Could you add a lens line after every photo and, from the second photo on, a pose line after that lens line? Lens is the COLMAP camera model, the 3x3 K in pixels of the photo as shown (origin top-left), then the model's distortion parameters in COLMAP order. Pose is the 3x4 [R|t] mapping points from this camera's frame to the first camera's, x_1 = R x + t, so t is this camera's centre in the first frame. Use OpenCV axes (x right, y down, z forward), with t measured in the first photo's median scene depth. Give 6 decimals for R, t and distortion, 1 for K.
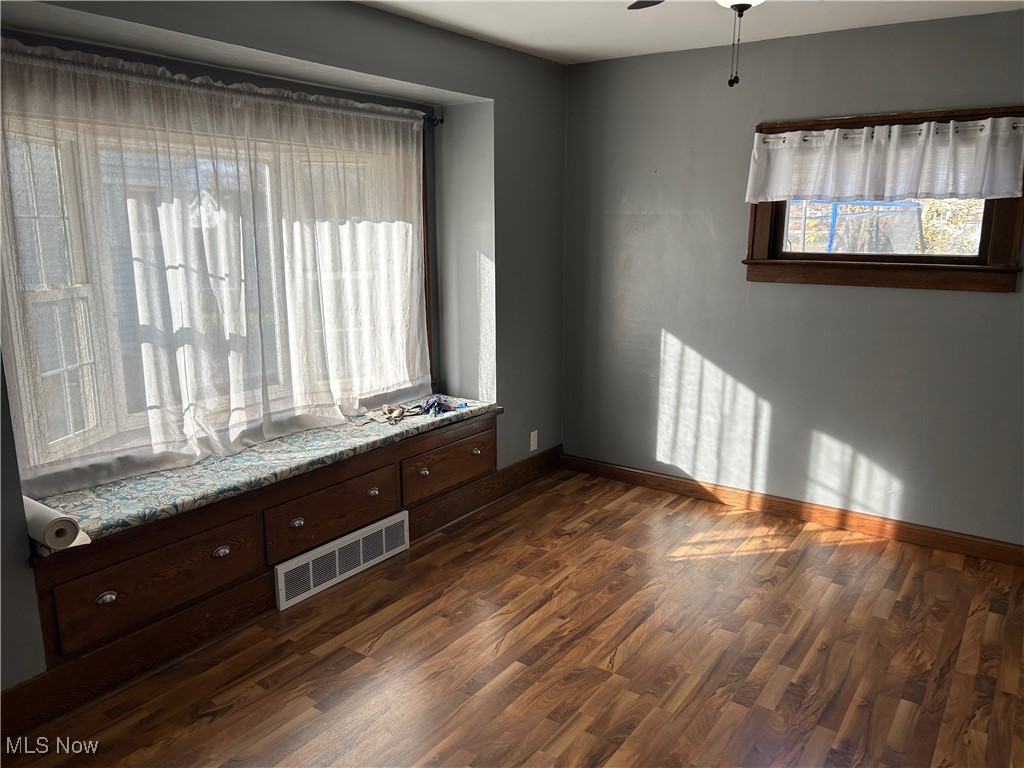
lens RADIAL K [[780.6, 0, 505.4], [0, 780.6, 383.4], [0, 0, 1]] dist [0.035172, 0.004181]
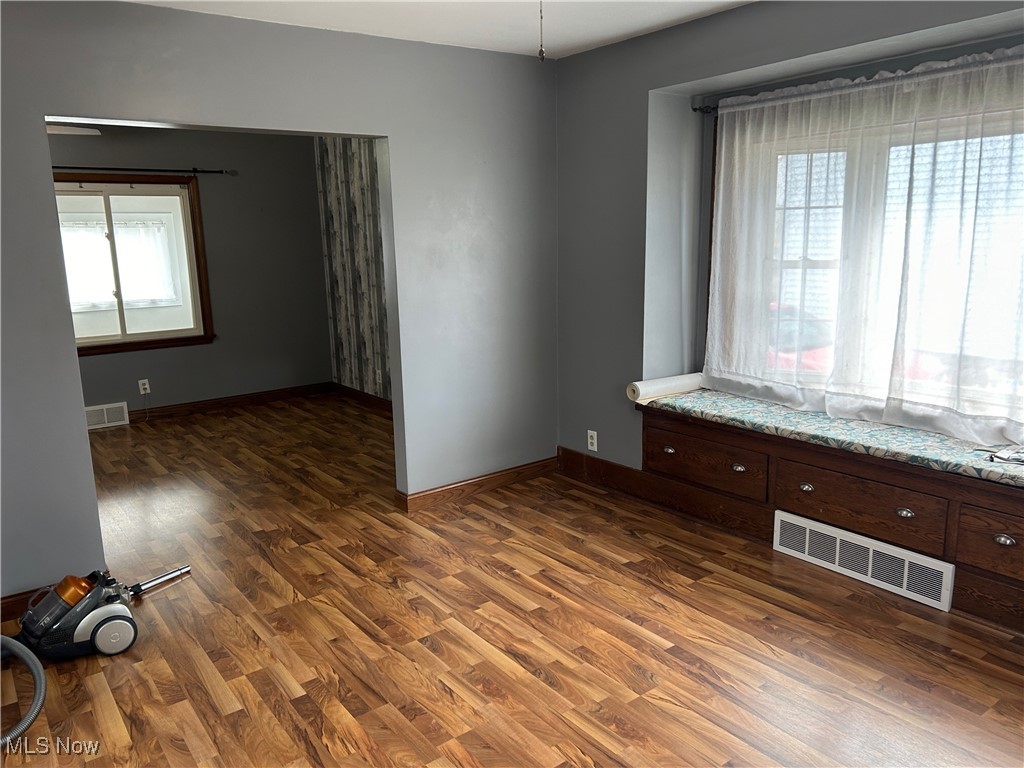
lens RADIAL K [[780.6, 0, 506.0], [0, 780.6, 388.5], [0, 0, 1]] dist [0.035172, 0.004181]
pose [[-0.330917, 0.188216, -0.924699, 0.832956], [-0.163561, 0.953636, 0.252639, -0.154816], [0.929377, 0.234848, -0.284789, 0.882278]]
